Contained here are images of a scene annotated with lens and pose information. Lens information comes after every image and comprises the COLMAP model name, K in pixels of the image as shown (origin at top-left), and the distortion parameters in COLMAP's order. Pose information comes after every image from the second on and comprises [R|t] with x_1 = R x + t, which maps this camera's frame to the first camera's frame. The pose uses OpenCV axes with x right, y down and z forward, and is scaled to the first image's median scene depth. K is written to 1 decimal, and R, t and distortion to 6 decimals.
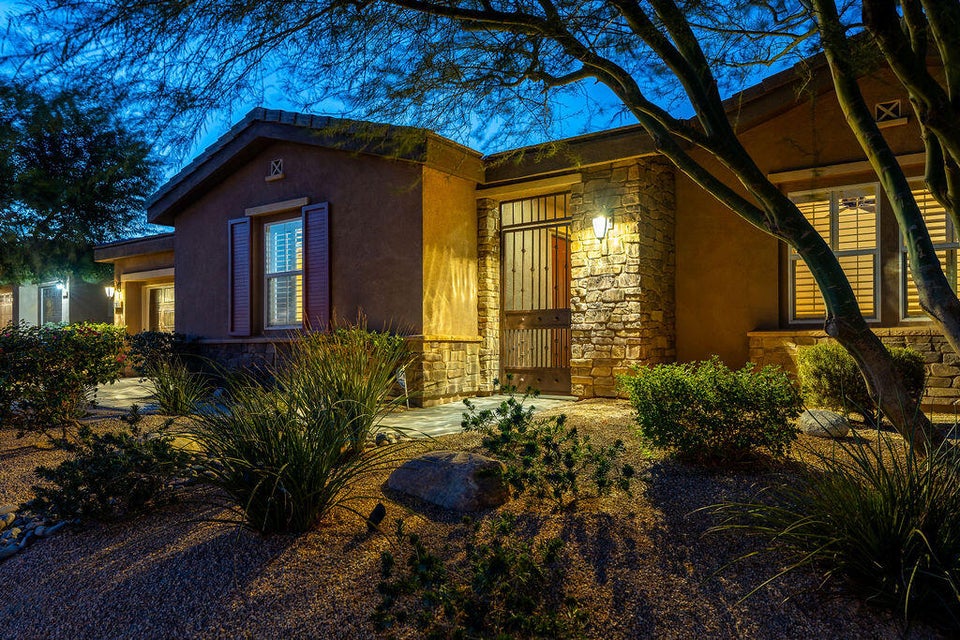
lens RADIAL K [[623.9, 0, 479.8], [0, 623.9, 335.8], [0, 0, 1]] dist [-0.000071, -0.000010]
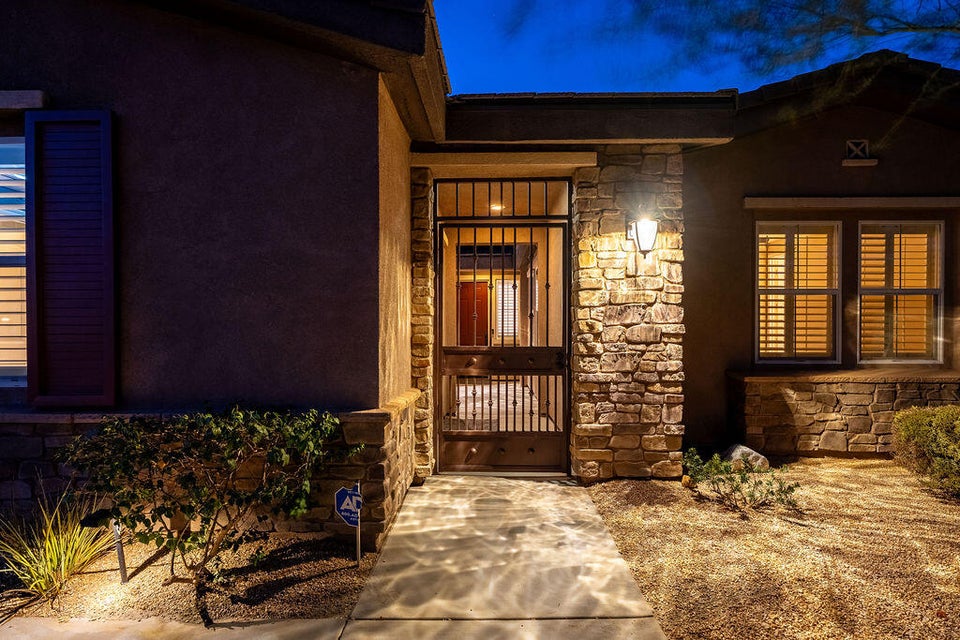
lens RADIAL K [[503.6, 0, 493.6], [0, 503.6, 336.7], [0, 0, 1]] dist [-0.003333, -0.000223]
pose [[0.831235, 0.000889, 0.555920, -0.240073], [-0.009753, 0.999868, 0.012984, -0.065749], [-0.555835, -0.016215, 0.831135, 0.606604]]
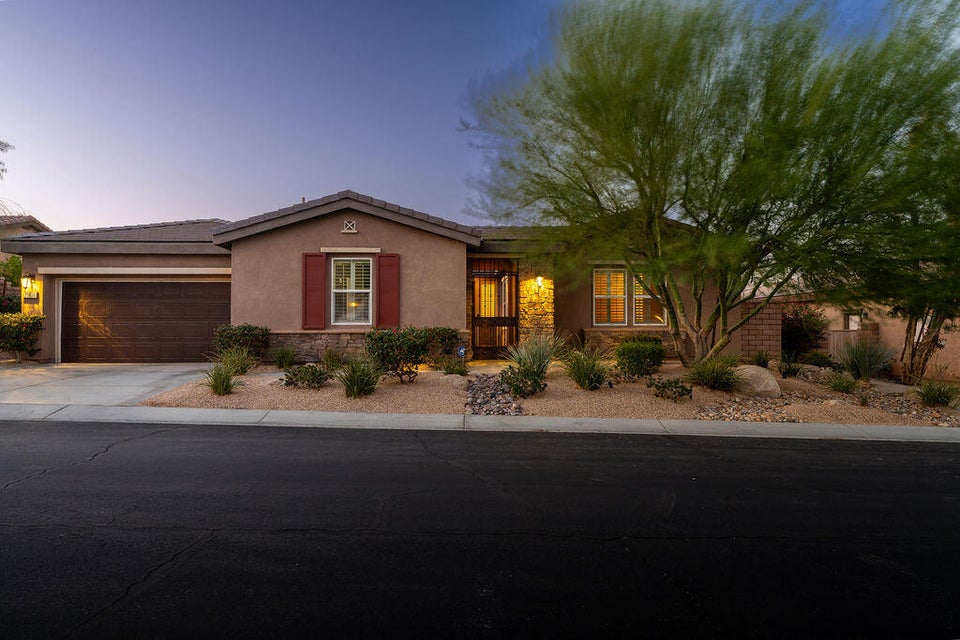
lens RADIAL K [[625.4, 0, 480.0], [0, 625.4, 320.0], [0, 0, 1]] dist [-0.002005, 0.004508]
pose [[0.805691, 0.014745, 0.592153, -1.230342], [-0.011543, 0.999891, -0.009193, -0.014058], [-0.592224, 0.000572, 0.805773, -0.627320]]
